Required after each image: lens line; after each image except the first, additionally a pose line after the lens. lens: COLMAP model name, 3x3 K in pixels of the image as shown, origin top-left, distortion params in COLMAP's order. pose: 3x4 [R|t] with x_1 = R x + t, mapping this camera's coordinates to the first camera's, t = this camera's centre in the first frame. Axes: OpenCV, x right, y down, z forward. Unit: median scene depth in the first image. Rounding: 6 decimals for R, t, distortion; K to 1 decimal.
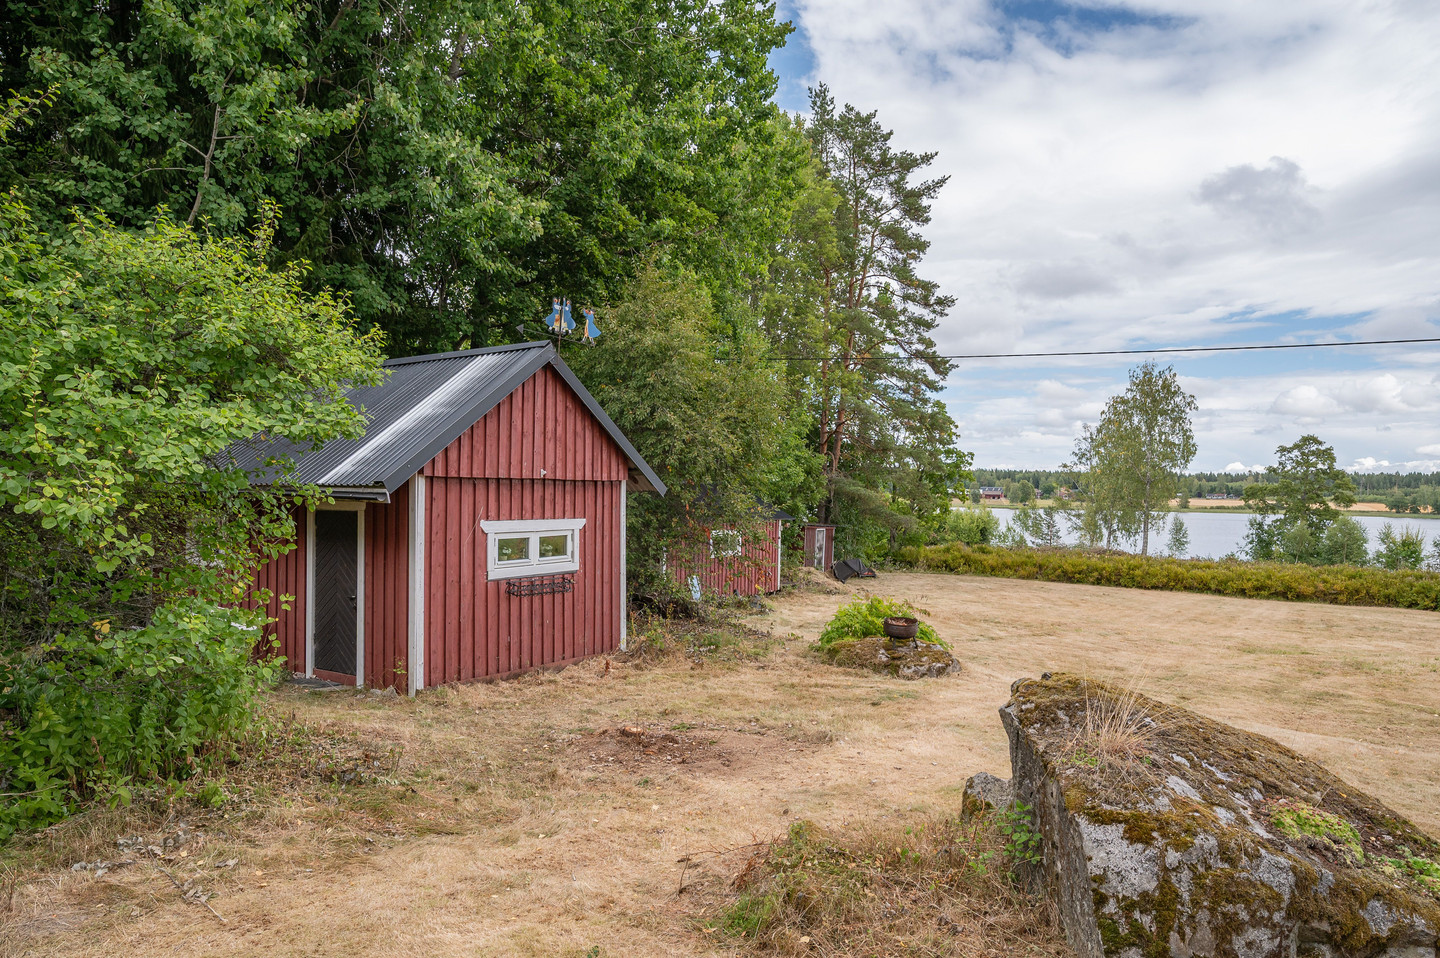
lens RADIAL K [[881.0, 0, 719.6], [0, 881.0, 477.0], [0, 0, 1]] dist [0.002895, -0.004460]
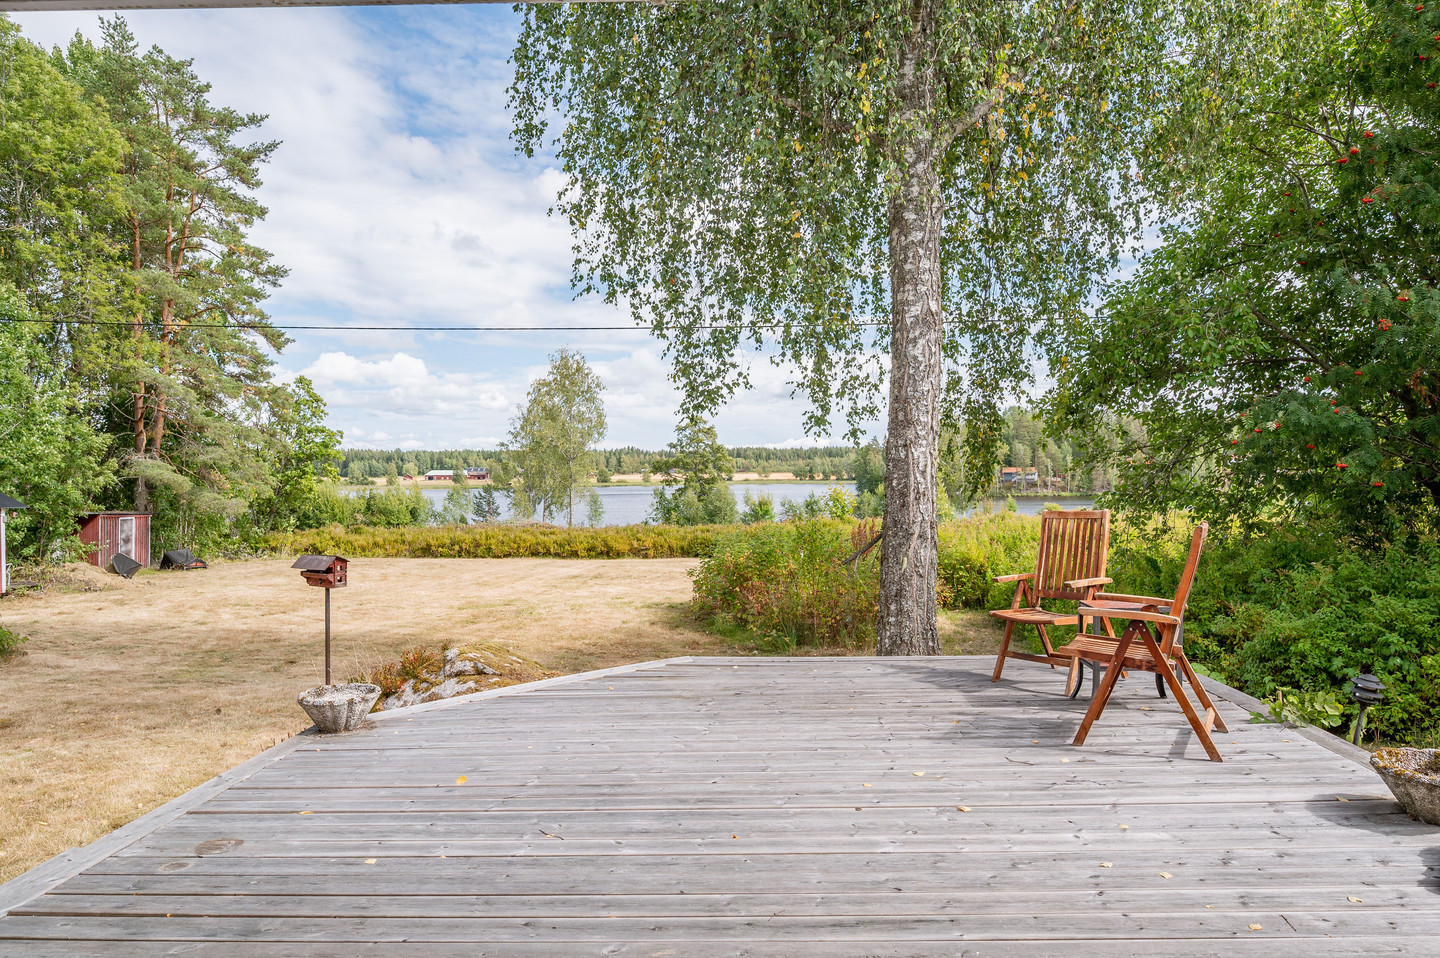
lens RADIAL K [[895.4, 0, 717.9], [0, 895.4, 431.4], [0, 0, 1]] dist [-0.010013, 0.000526]
pose [[0.853841, -0.005412, 0.520505, 0.155245], [0.021322, 0.999470, -0.024585, 0.007118], [-0.520097, 0.032090, 0.853504, -0.063355]]
